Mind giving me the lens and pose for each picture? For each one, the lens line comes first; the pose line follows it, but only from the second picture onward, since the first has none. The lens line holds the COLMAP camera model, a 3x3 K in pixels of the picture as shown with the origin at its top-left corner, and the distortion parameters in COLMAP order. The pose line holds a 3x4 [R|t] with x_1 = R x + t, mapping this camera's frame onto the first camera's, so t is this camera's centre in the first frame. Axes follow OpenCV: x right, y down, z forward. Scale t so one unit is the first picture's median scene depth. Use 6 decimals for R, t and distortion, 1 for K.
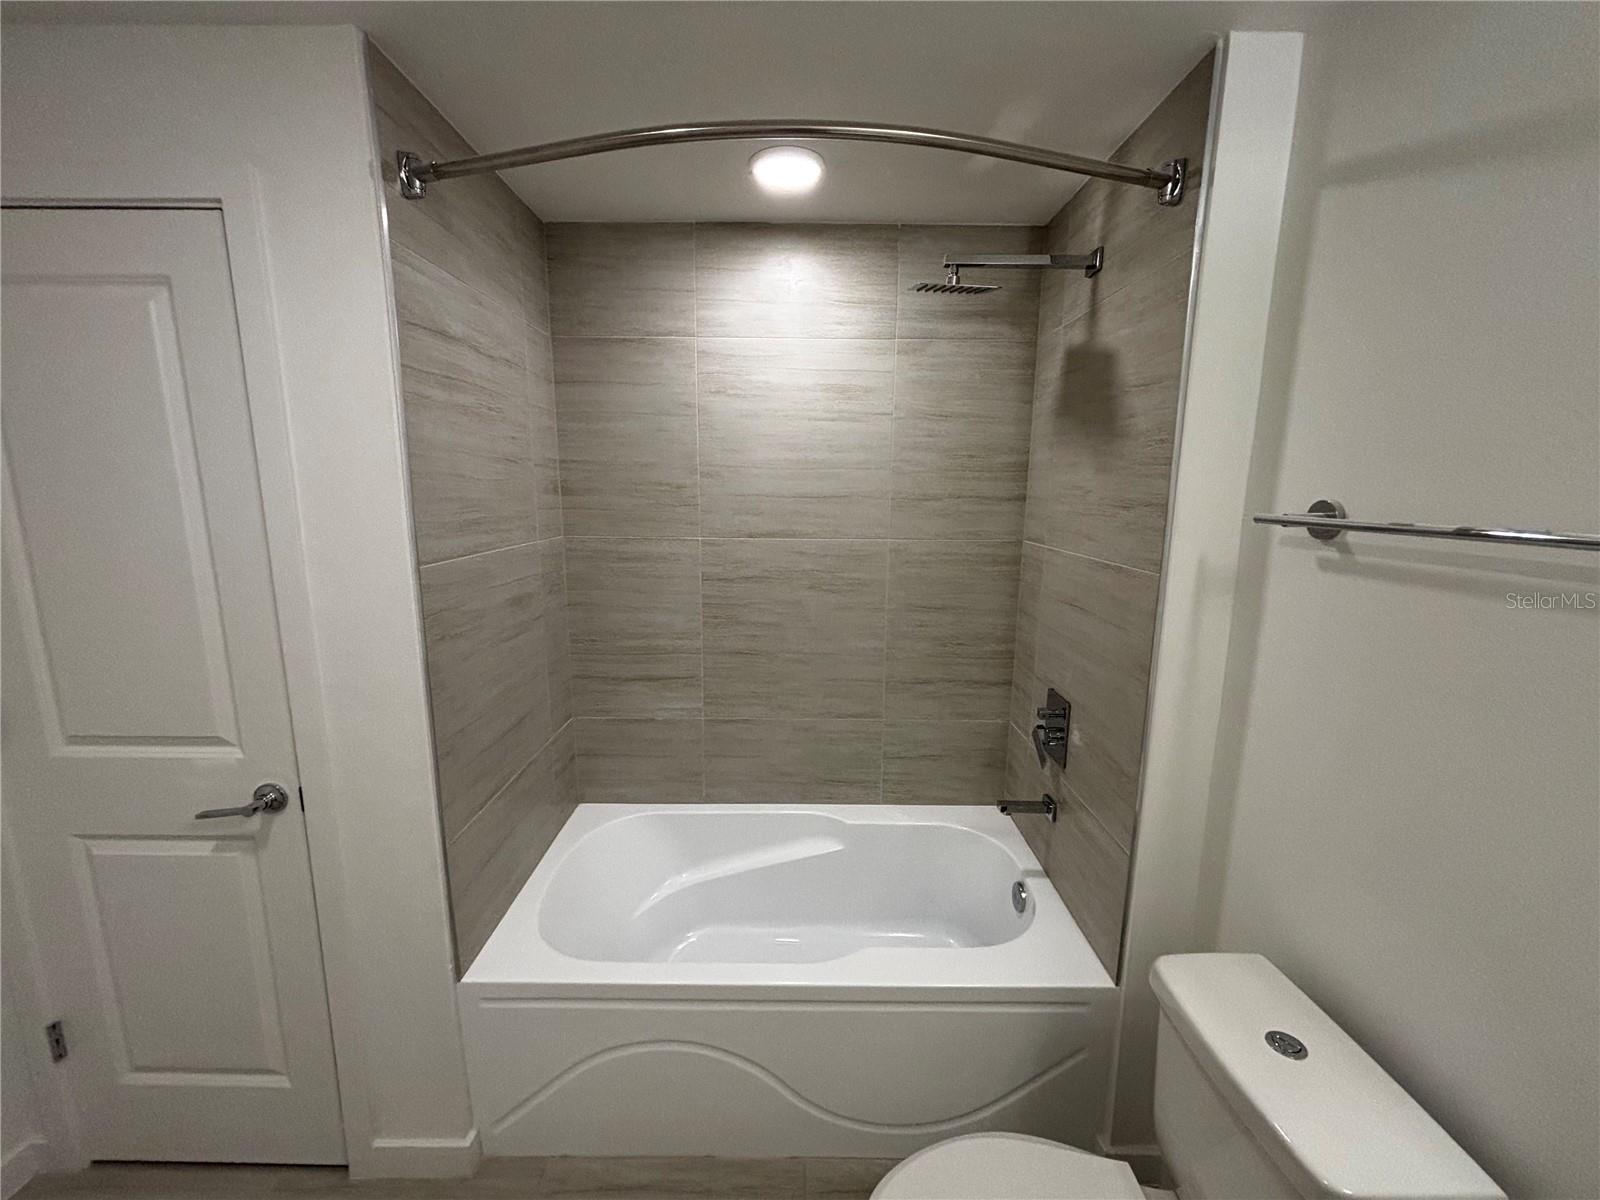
lens RADIAL K [[659.5, 0, 785.3], [0, 659.5, 597.3], [0, 0, 1]] dist [0.018387, -0.000888]
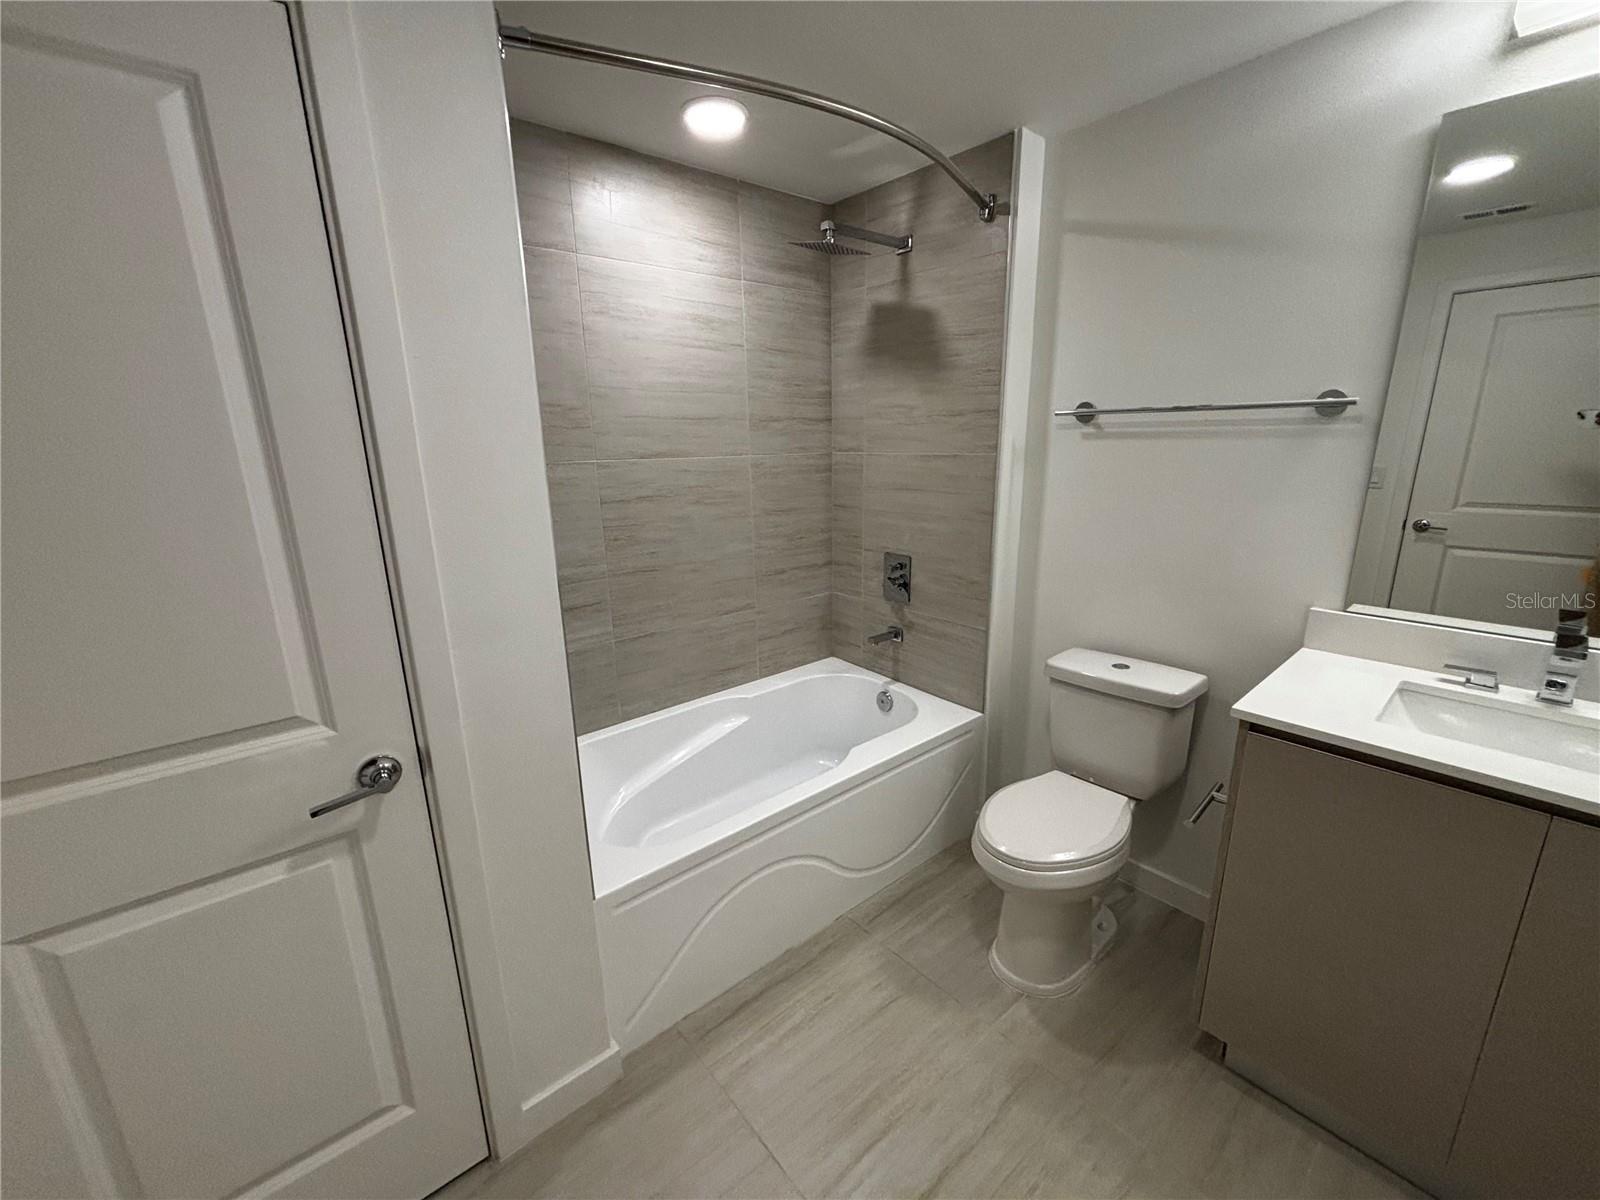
lens RADIAL K [[659.5, 0, 807.5], [0, 659.5, 595.1], [0, 0, 1]] dist [0.018387, -0.000888]
pose [[0.755739, -0.174787, 0.631116, -0.590676], [0.134194, 0.984606, 0.111992, 0.043807], [-0.640976, 0.000055, 0.767561, 0.023549]]
